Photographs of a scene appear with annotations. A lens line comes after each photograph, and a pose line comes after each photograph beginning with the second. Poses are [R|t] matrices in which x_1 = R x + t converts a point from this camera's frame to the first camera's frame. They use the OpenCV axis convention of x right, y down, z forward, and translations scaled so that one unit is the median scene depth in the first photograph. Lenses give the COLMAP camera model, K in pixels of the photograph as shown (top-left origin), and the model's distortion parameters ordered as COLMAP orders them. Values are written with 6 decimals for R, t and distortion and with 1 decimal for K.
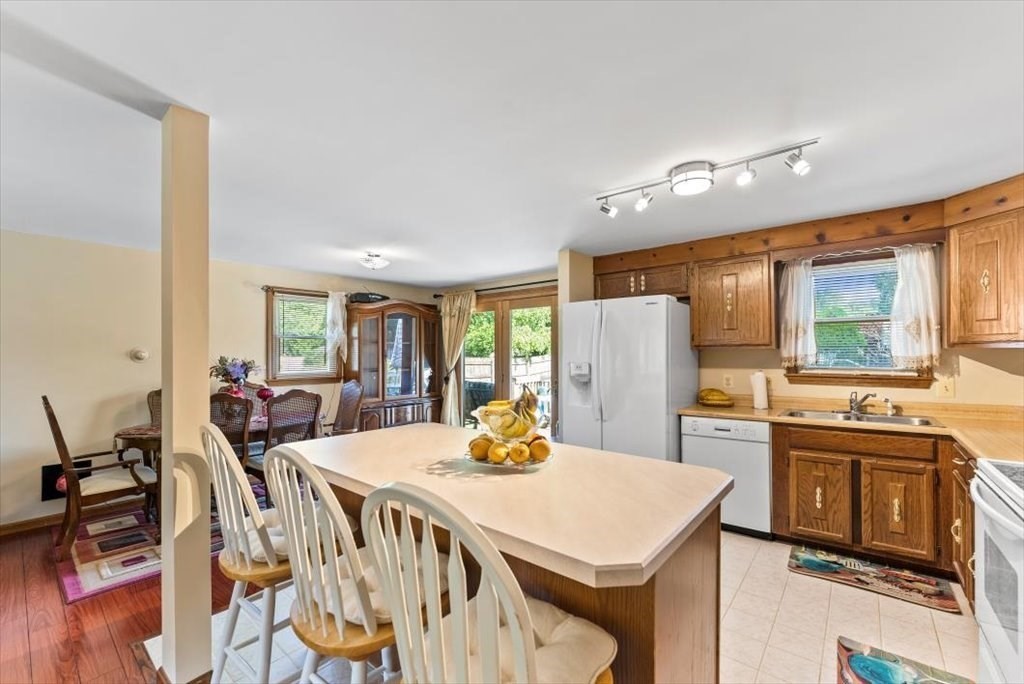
lens RADIAL K [[420.7, 0, 514.7], [0, 420.7, 354.4], [0, 0, 1]] dist [-0.002331, -0.000020]
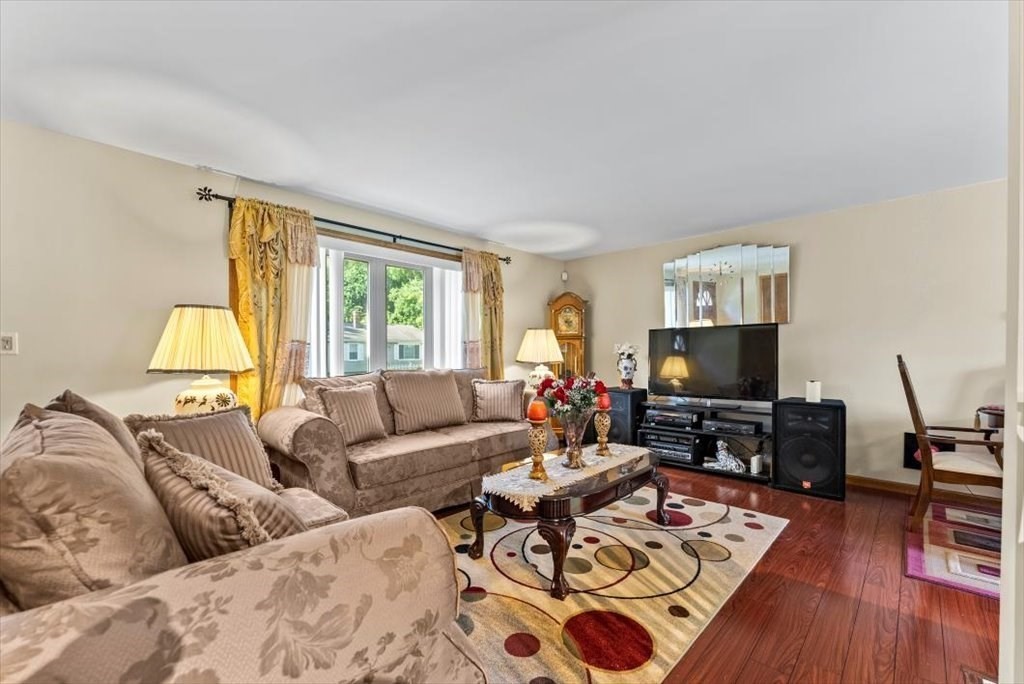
lens RADIAL K [[420.7, 0, 514.7], [0, 420.7, 354.4], [0, 0, 1]] dist [-0.002331, -0.000020]
pose [[-0.067782, 0.009110, -0.997659, -0.077936], [-0.000764, 0.999958, 0.009183, 0.076484], [0.997700, 0.001385, -0.067772, 0.152074]]
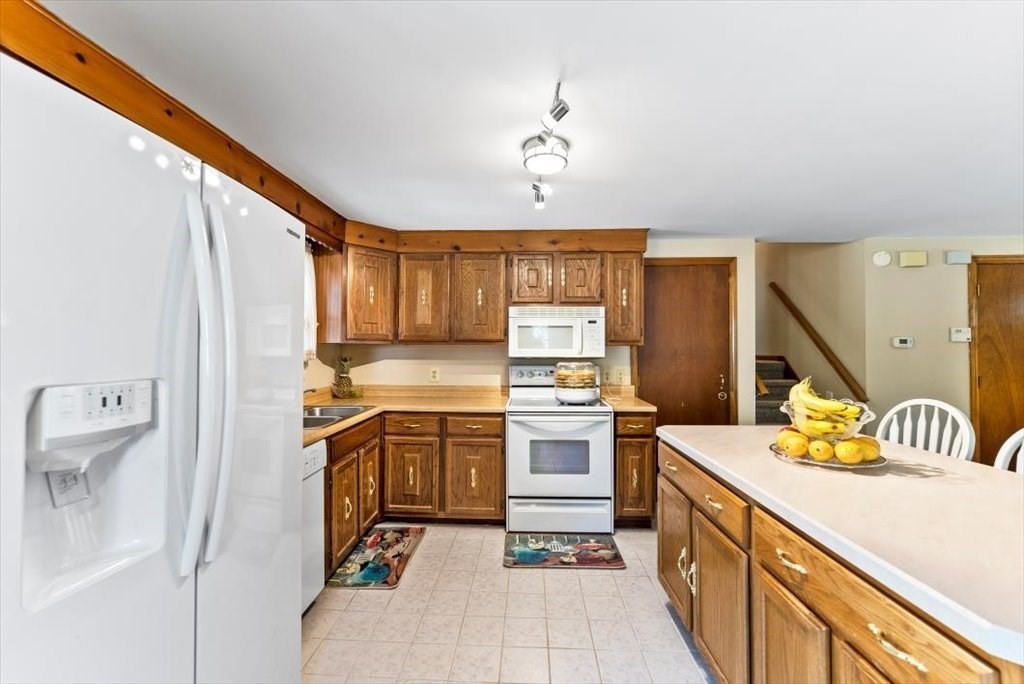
lens RADIAL K [[416.3, 0, 513.8], [0, 416.3, 342.6], [0, 0, 1]] dist [-0.001187, -0.000176]
pose [[-0.606206, 0.014665, 0.795172, -0.172270], [-0.000801, 0.999818, -0.019050, 0.004110], [-0.795307, -0.012185, -0.606084, 1.075903]]
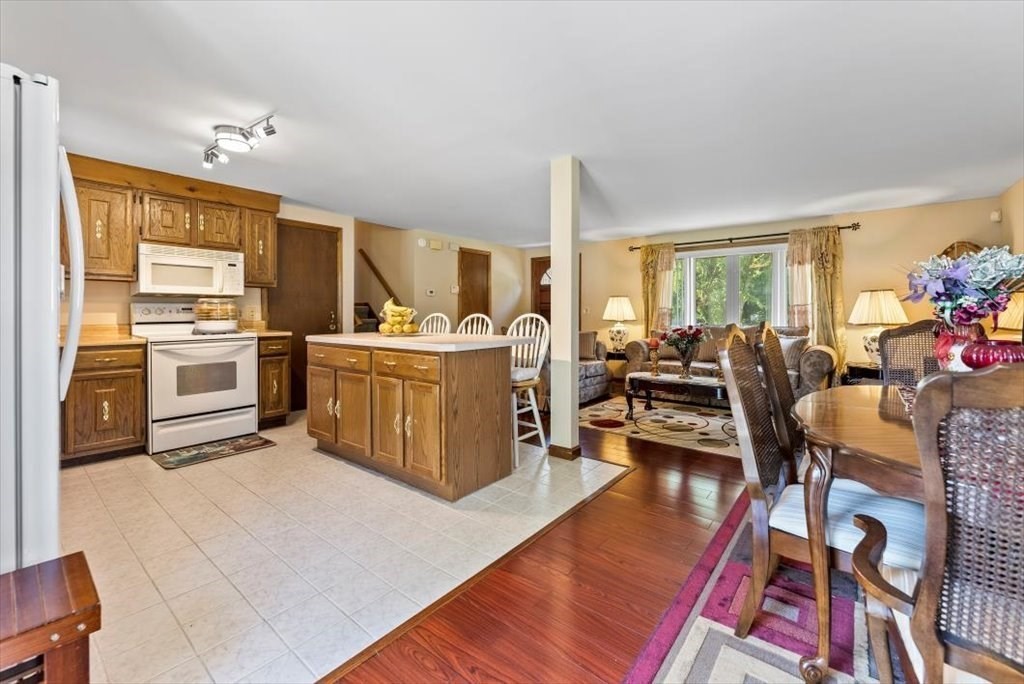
lens RADIAL K [[427.9, 0, 513.3], [0, 427.9, 317.5], [0, 0, 1]] dist [-0.003389, -0.000385]
pose [[-0.999951, 0.002001, -0.009703, -0.277048], [0.001882, 0.999923, 0.012240, 0.071638], [0.009727, 0.012221, -0.999878, 1.546398]]
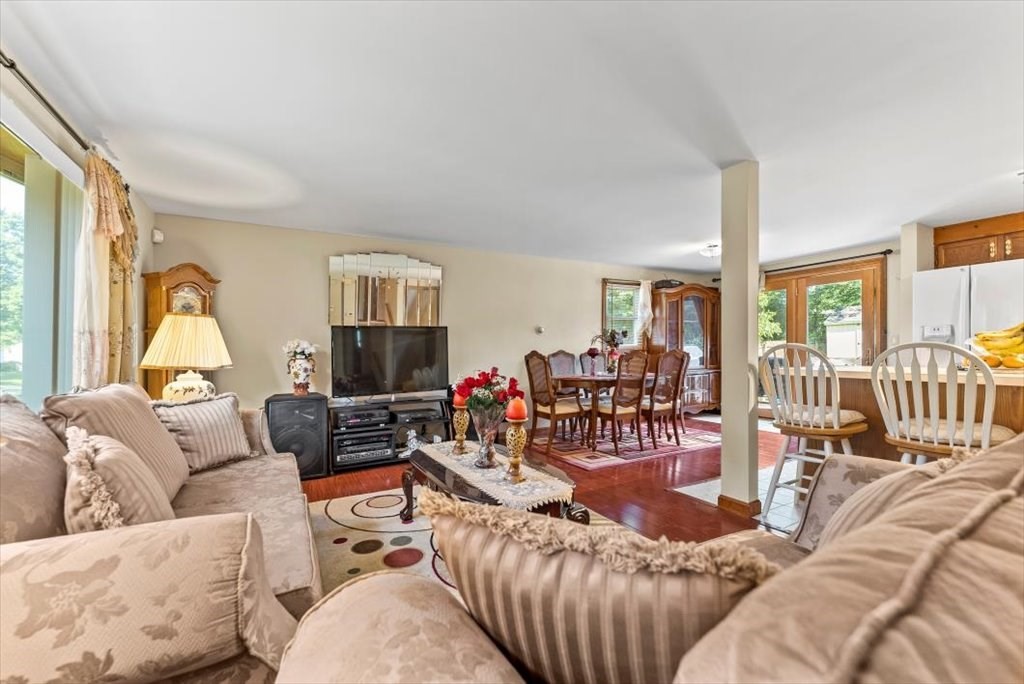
lens RADIAL K [[413.6, 0, 515.2], [0, 413.6, 349.1], [0, 0, 1]] dist [-0.000378, -0.000188]
pose [[0.929126, -0.005633, -0.369720, -0.515620], [0.005972, 0.999982, -0.000229, 0.080342], [0.369714, -0.001995, 0.929143, -0.423113]]
